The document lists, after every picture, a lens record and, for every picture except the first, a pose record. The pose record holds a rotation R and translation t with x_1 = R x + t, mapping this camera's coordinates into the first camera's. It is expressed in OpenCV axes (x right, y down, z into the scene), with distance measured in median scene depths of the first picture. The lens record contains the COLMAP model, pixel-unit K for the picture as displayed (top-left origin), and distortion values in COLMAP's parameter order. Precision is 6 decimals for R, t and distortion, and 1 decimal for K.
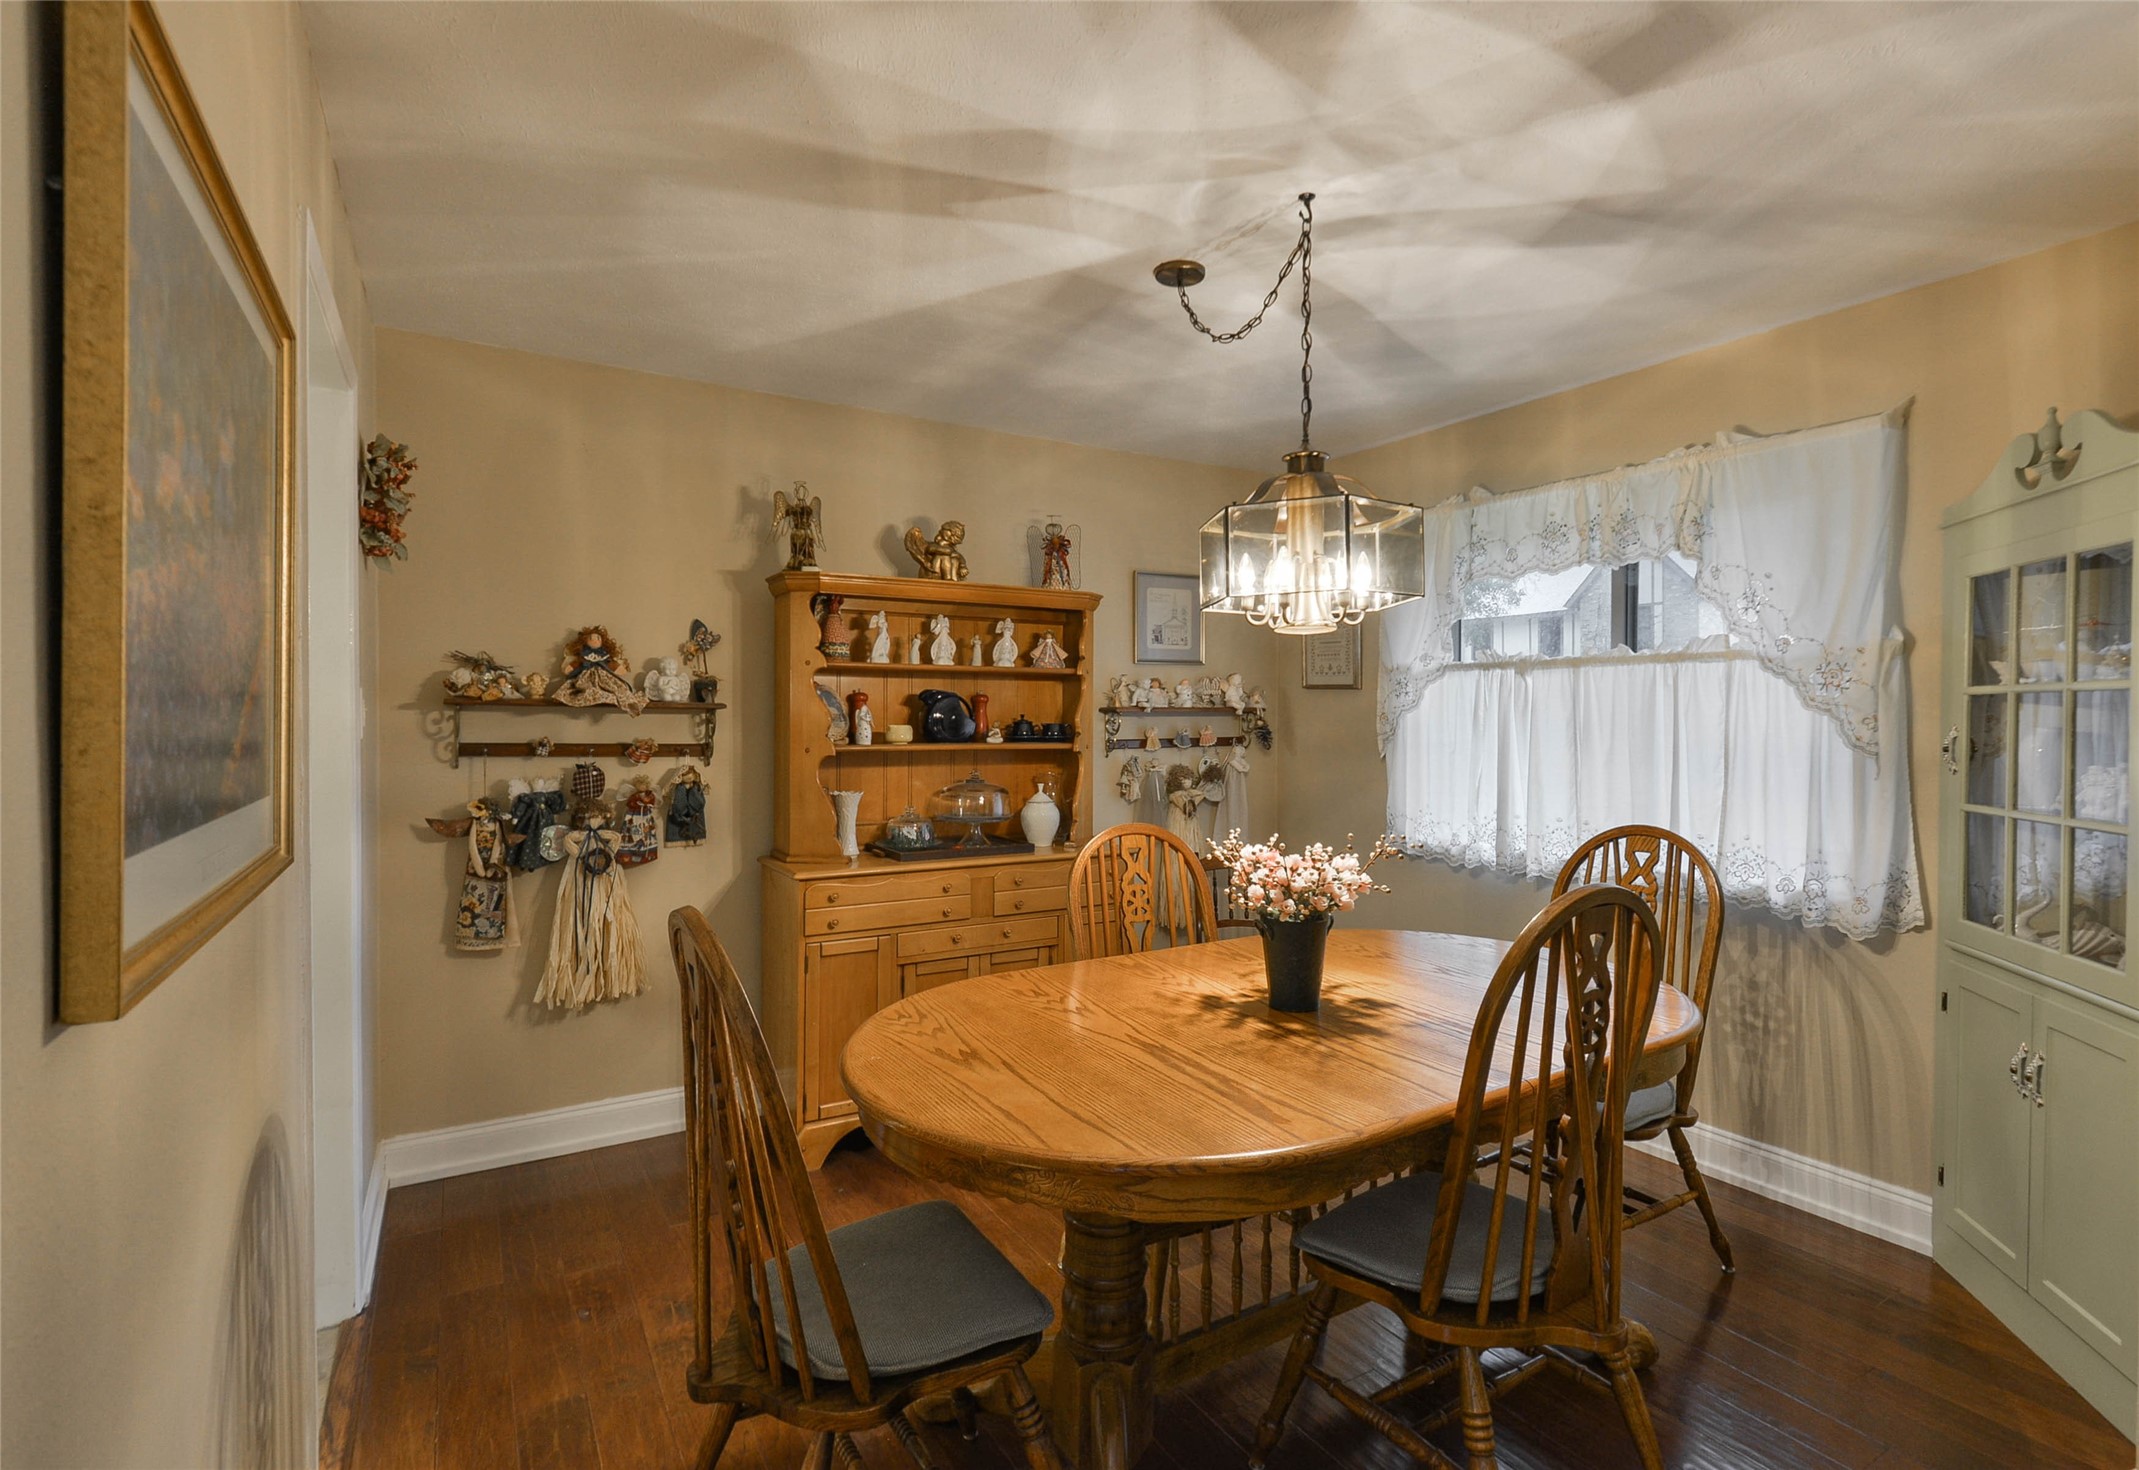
lens RADIAL K [[1036.5, 0, 1116.0], [0, 1036.5, 729.0], [0, 0, 1]] dist [-0.001737, -0.000207]
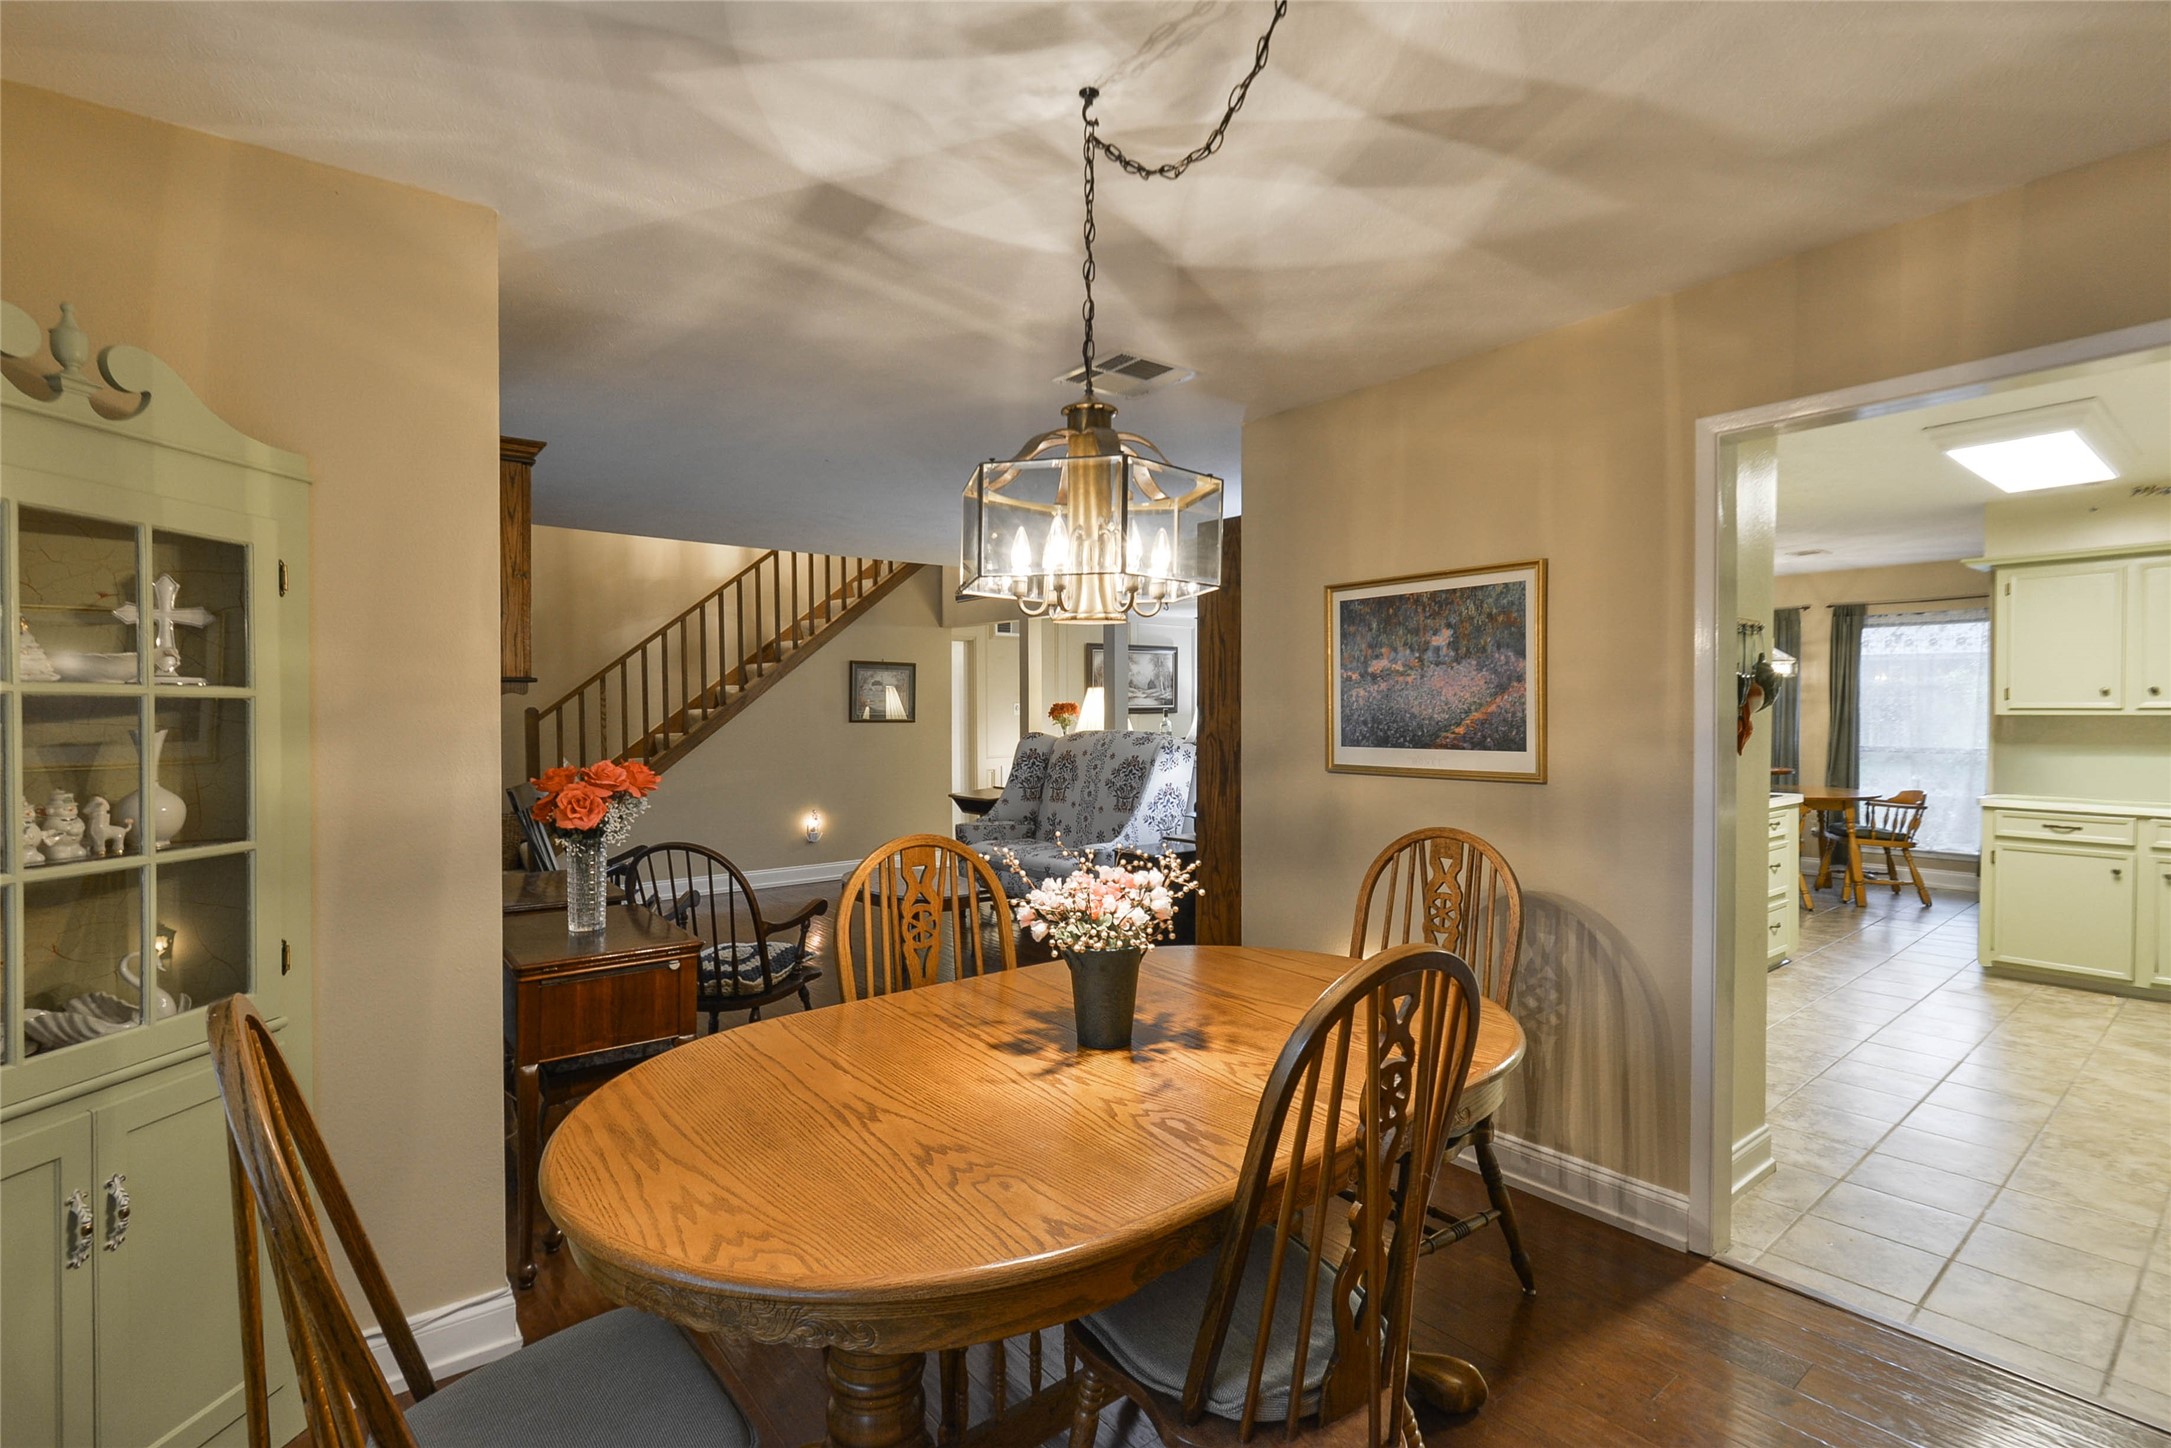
lens RADIAL K [[995.9, 0, 1080.0], [0, 995.9, 732.9], [0, 0, 1]] dist [0.002113, -0.003808]
pose [[-0.994831, 0.001423, -0.101533, 0.173458], [-0.001550, 0.999573, 0.029190, -0.019007], [0.101531, 0.029197, -0.994404, 1.145922]]
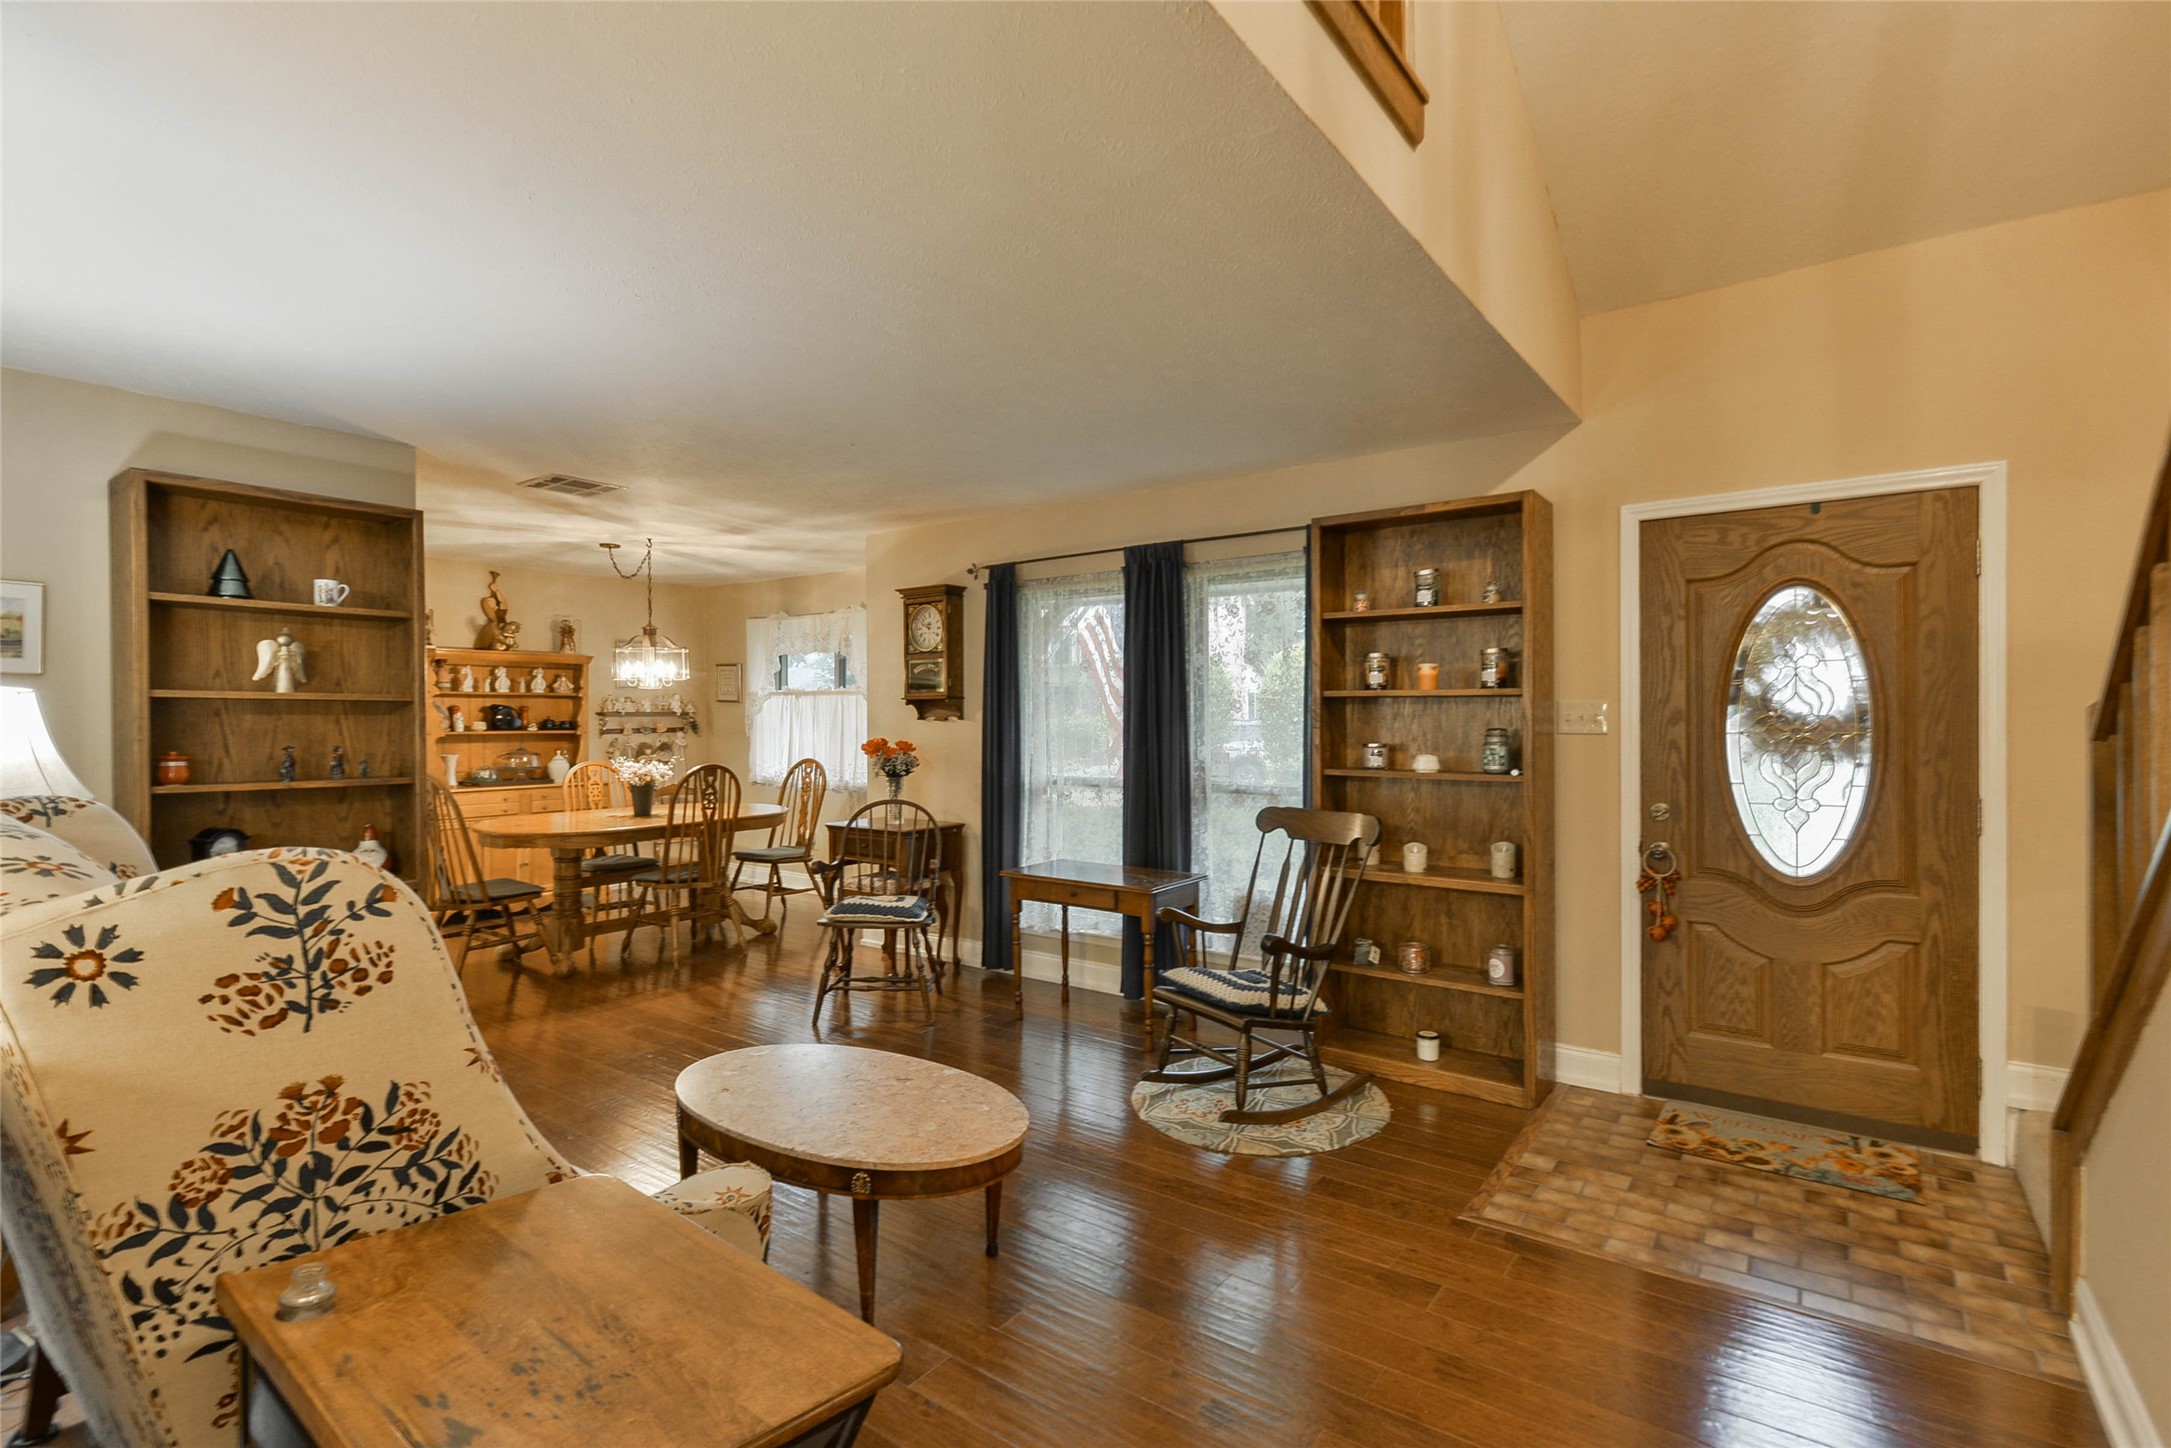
lens RADIAL K [[995.9, 0, 1087.8], [0, 995.9, 720.9], [0, 0, 1]] dist [0.002113, -0.003808]
pose [[0.927790, -0.005103, 0.373068, 0.177748], [0.005805, 0.999983, -0.000759, 0.002554], [-0.373058, 0.002870, 0.927804, -1.312349]]
